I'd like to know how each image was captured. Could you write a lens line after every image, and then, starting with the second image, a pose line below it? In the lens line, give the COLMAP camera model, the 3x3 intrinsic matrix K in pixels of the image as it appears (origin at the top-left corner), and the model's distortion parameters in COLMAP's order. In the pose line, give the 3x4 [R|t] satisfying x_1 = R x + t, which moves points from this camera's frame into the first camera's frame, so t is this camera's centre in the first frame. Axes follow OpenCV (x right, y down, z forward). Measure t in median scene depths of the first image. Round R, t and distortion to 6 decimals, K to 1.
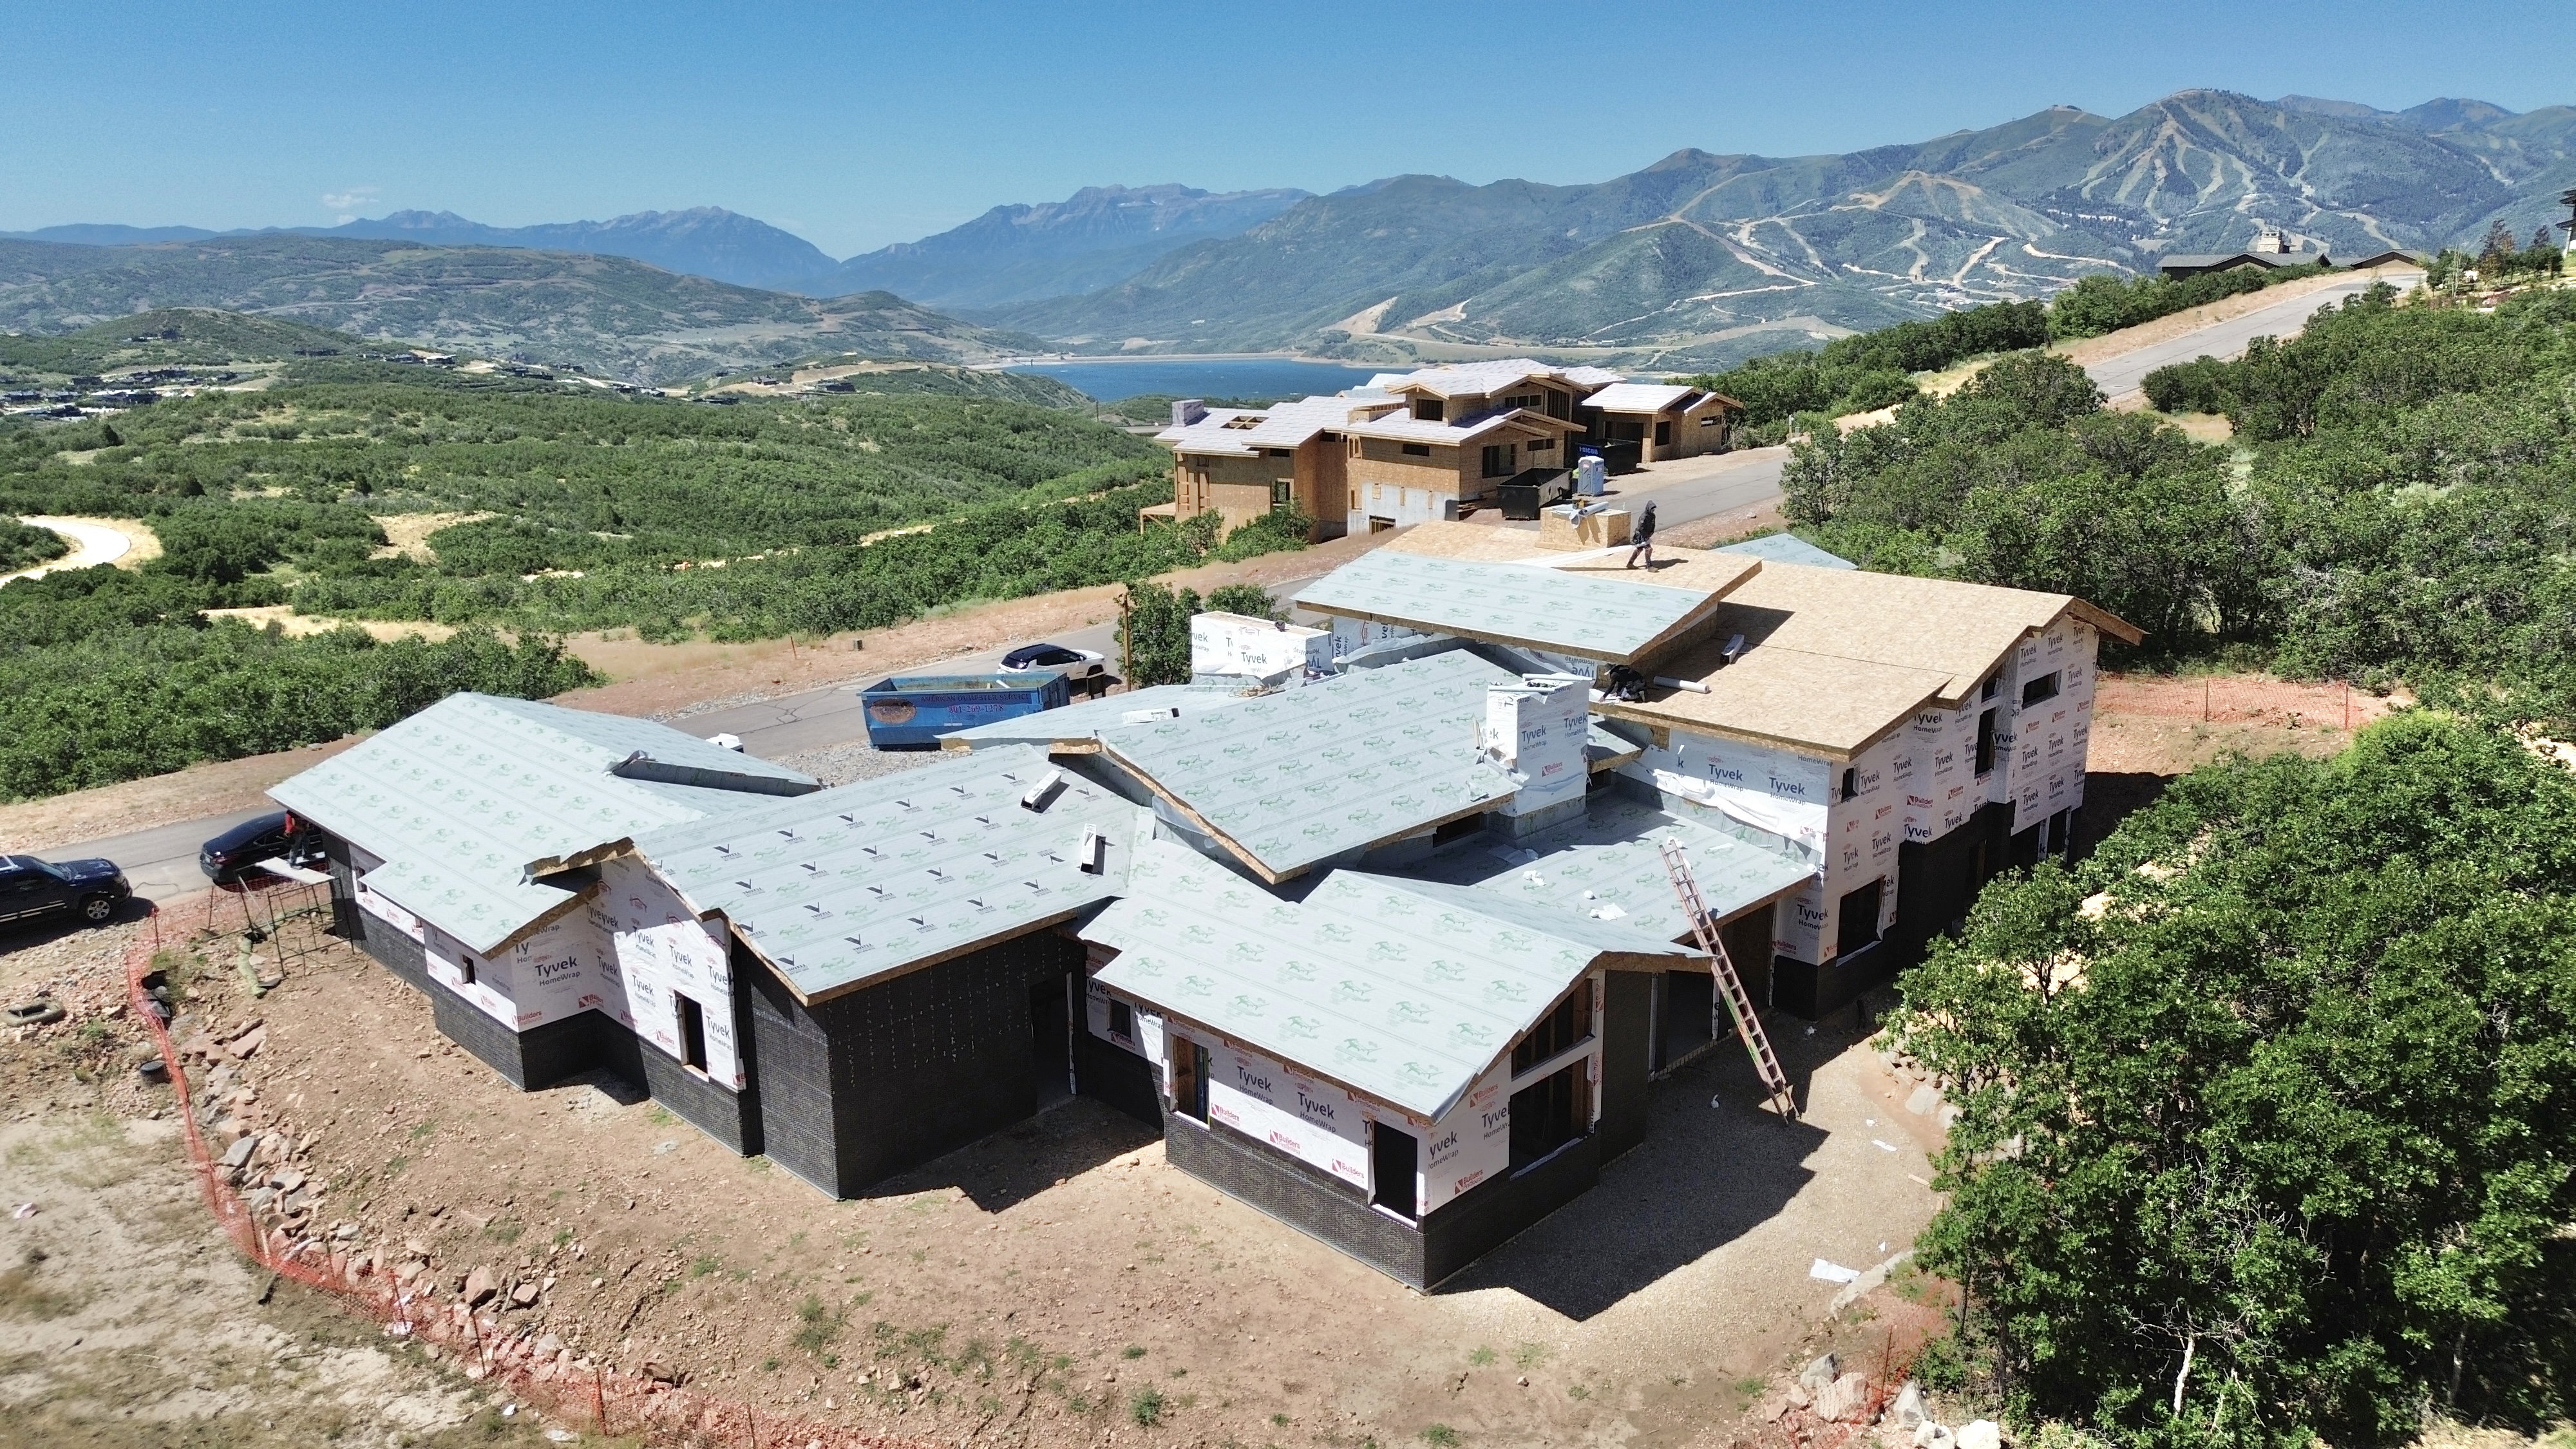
lens RADIAL K [[1816.0, 0, 1291.0], [0, 1816.0, 728.6], [0, 0, 1]] dist [0.067197, -0.065071]
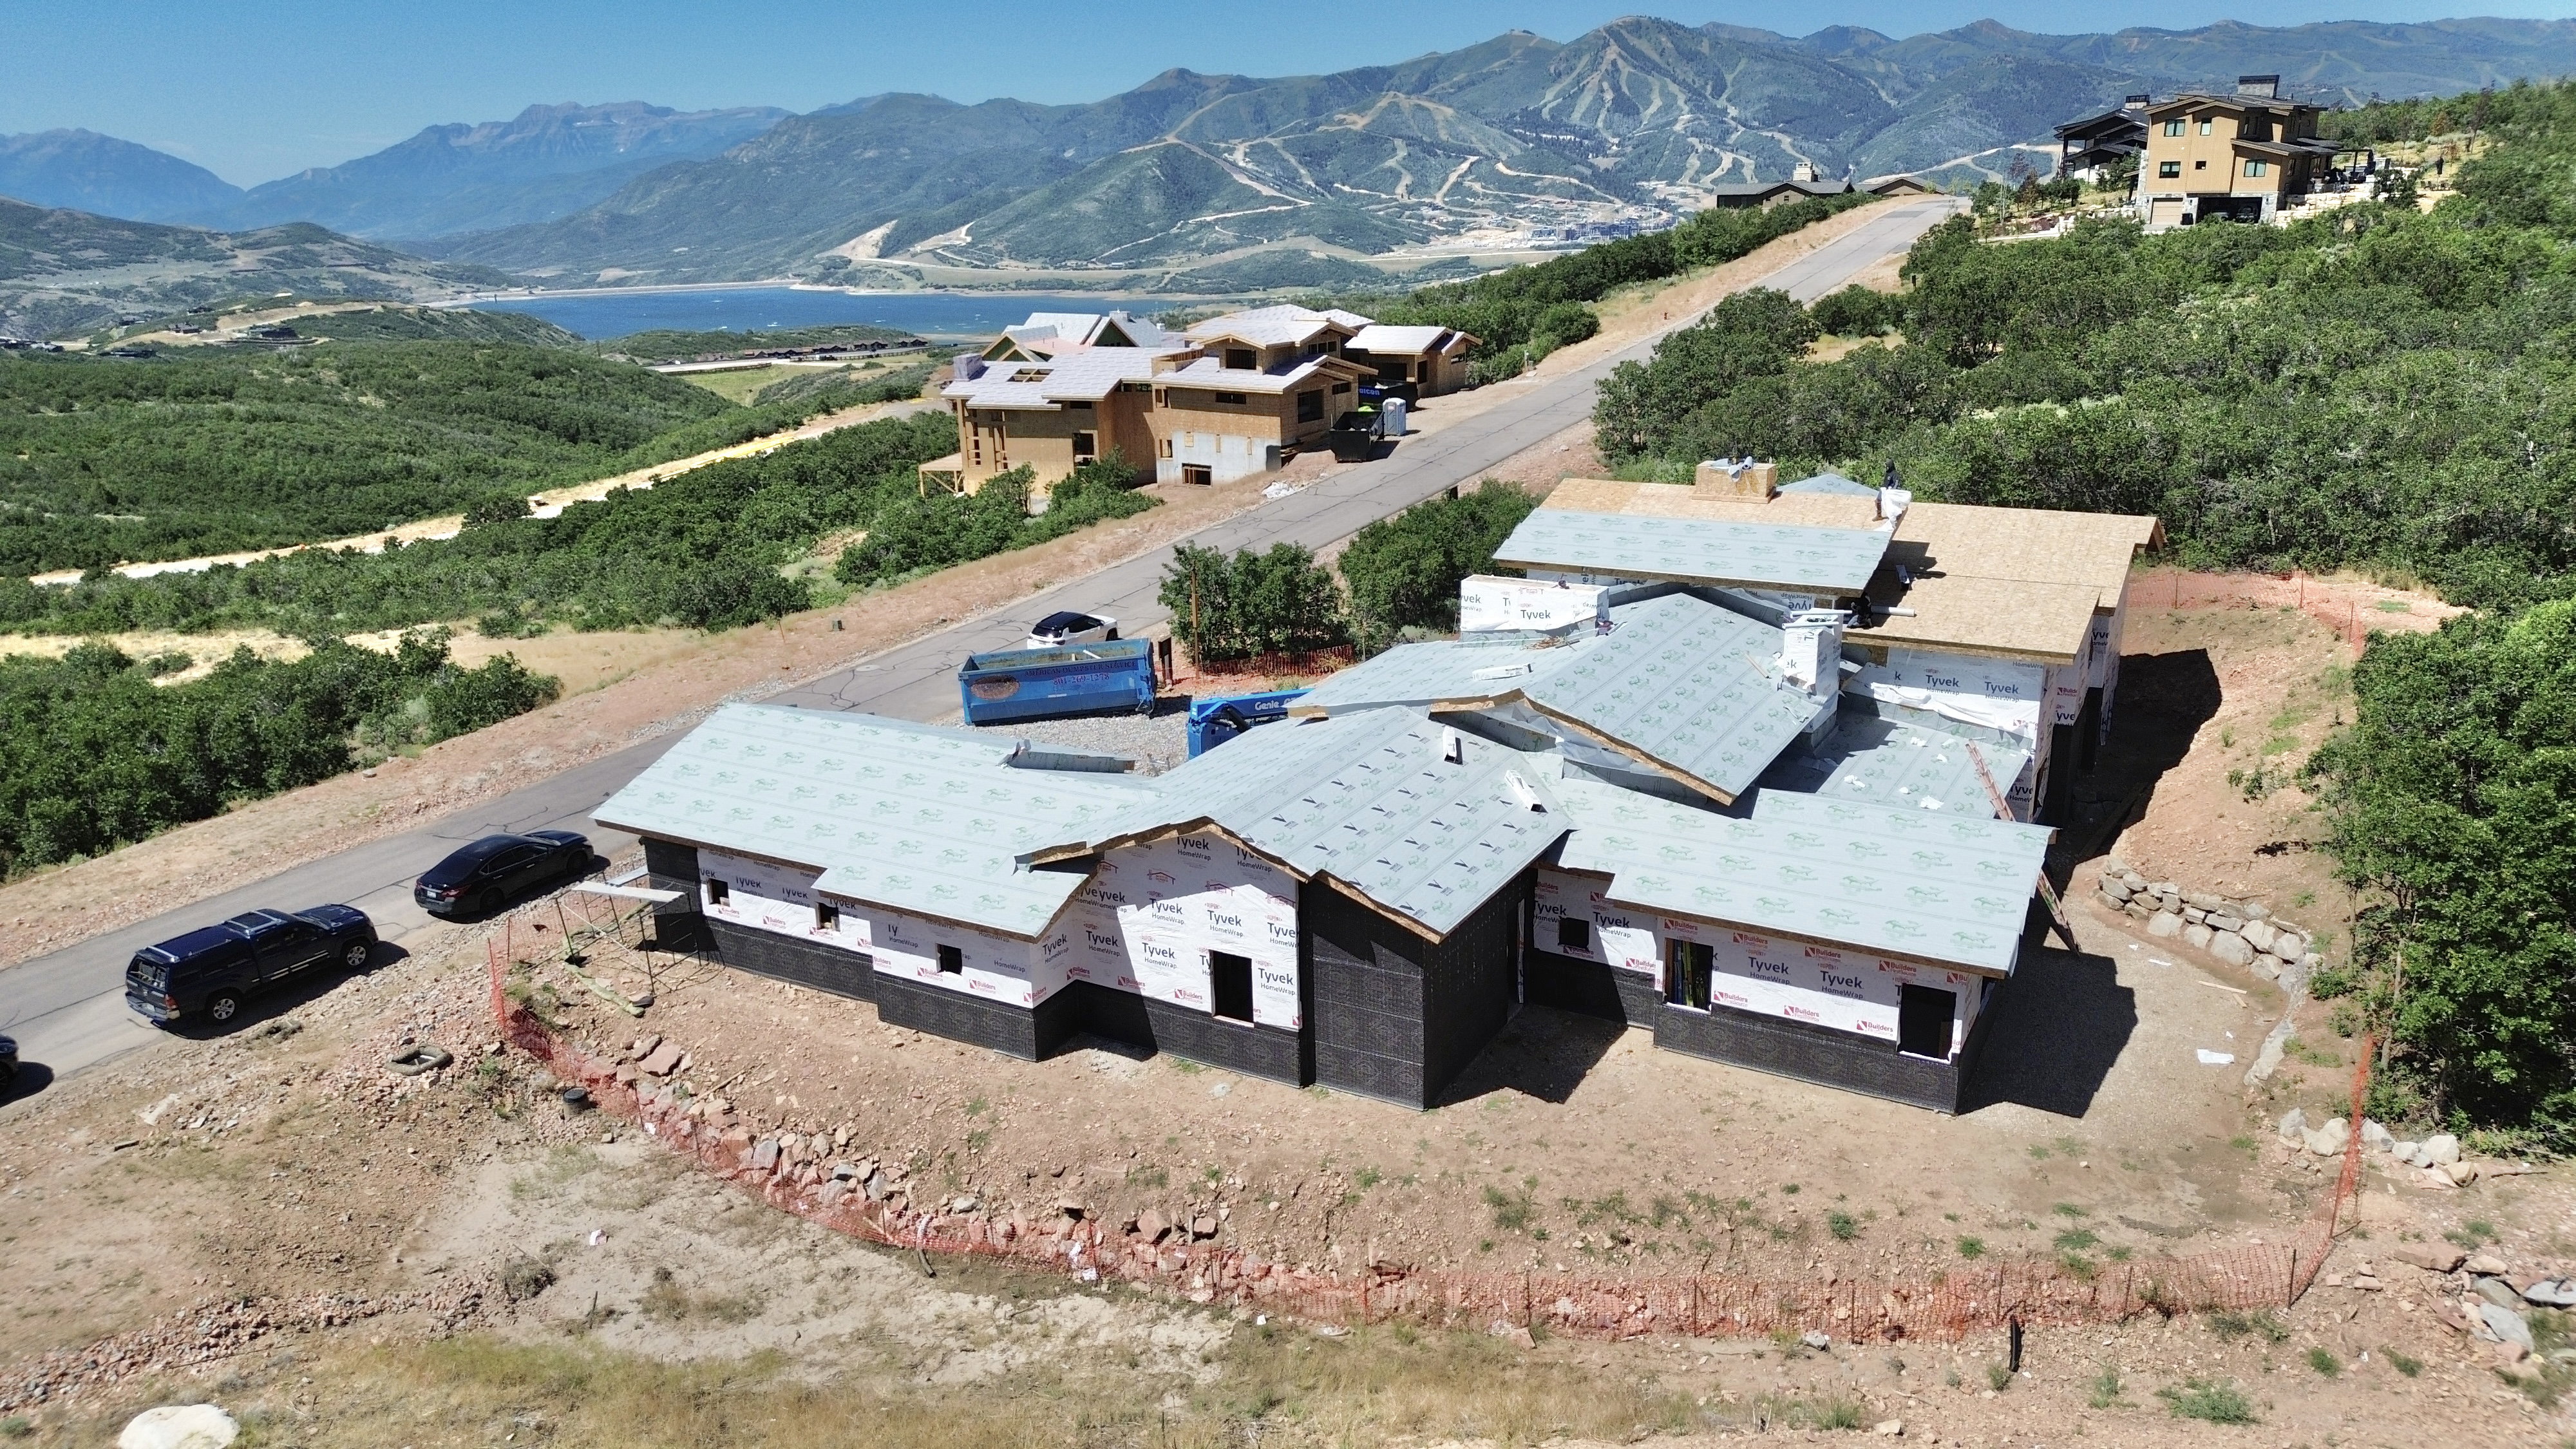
lens RADIAL K [[1822.2, 0, 1288.0], [0, 1822.2, 724.5], [0, 0, 1]] dist [0.057126, -0.055992]
pose [[0.965582, -0.086009, 0.245469, -0.483553], [0.076813, 0.995946, 0.046813, -0.037615], [-0.248500, -0.026347, 0.968274, -0.071655]]
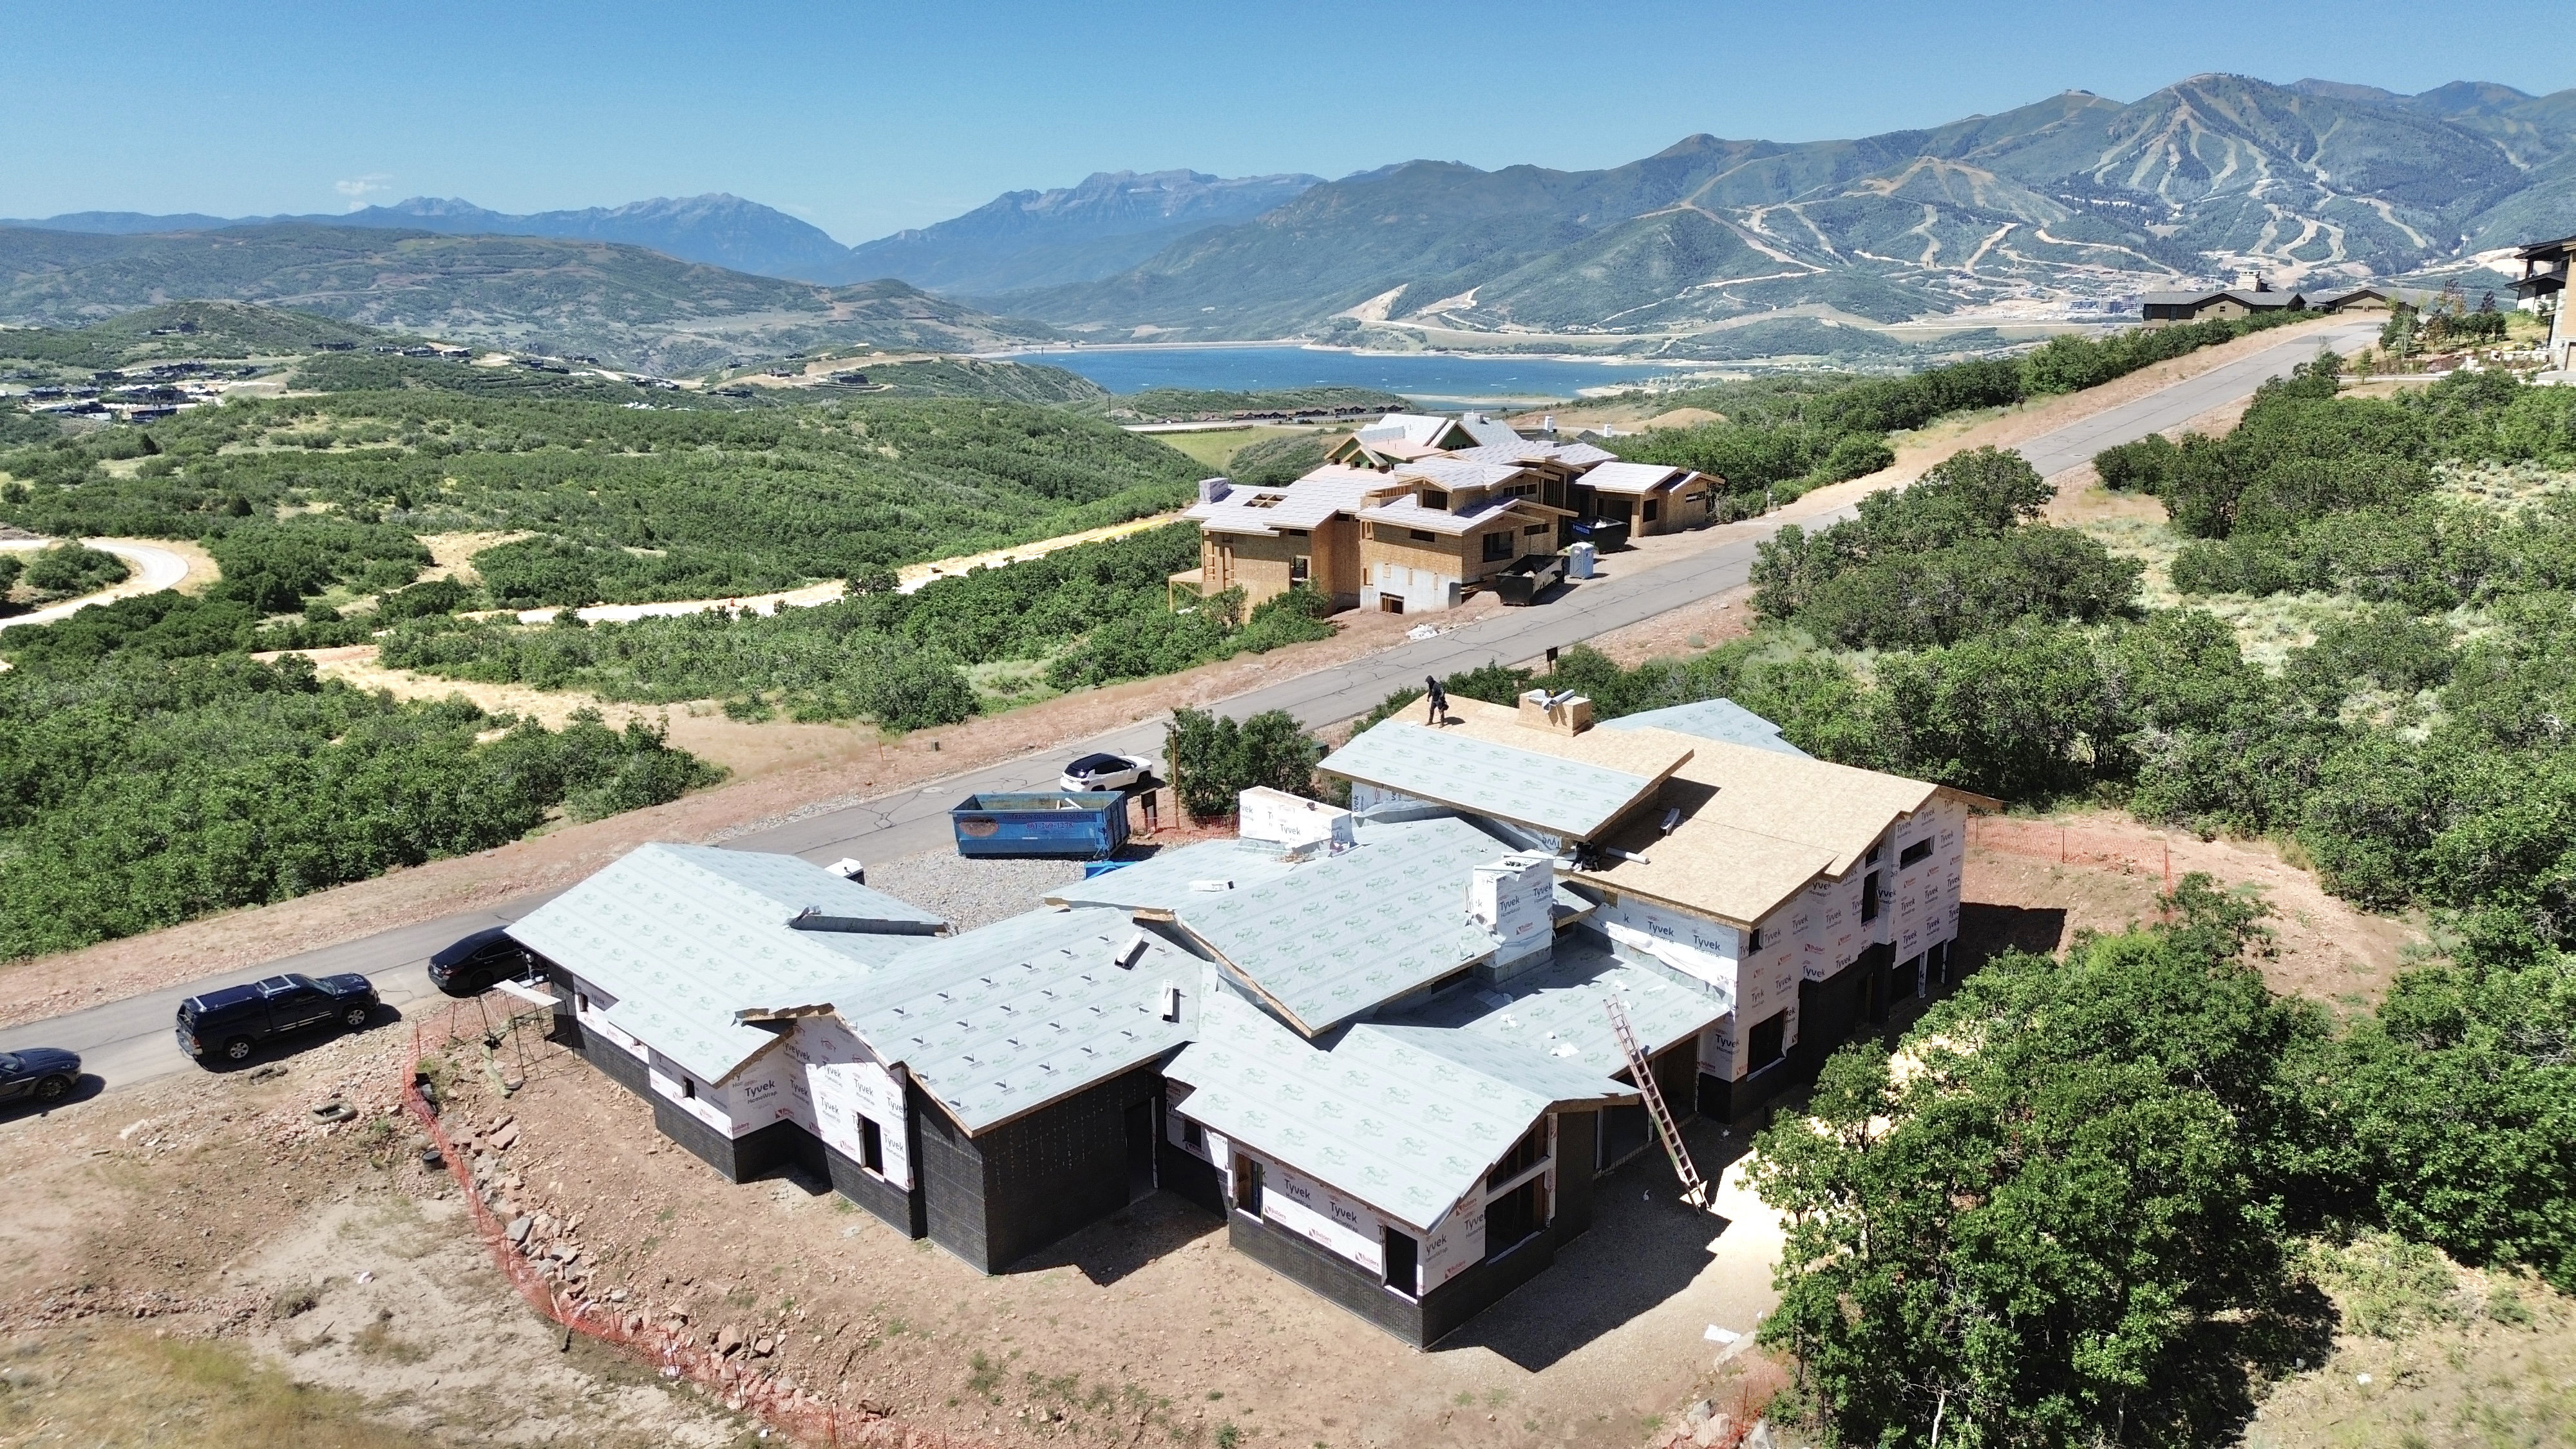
lens RADIAL K [[1816.0, 0, 1291.0], [0, 1816.0, 728.6], [0, 0, 1]] dist [0.067197, -0.065071]
pose [[0.999984, -0.000314, -0.005666, -0.013599], [0.000357, 0.999971, 0.007593, -0.126717], [0.005664, -0.007595, 0.999955, -0.279140]]
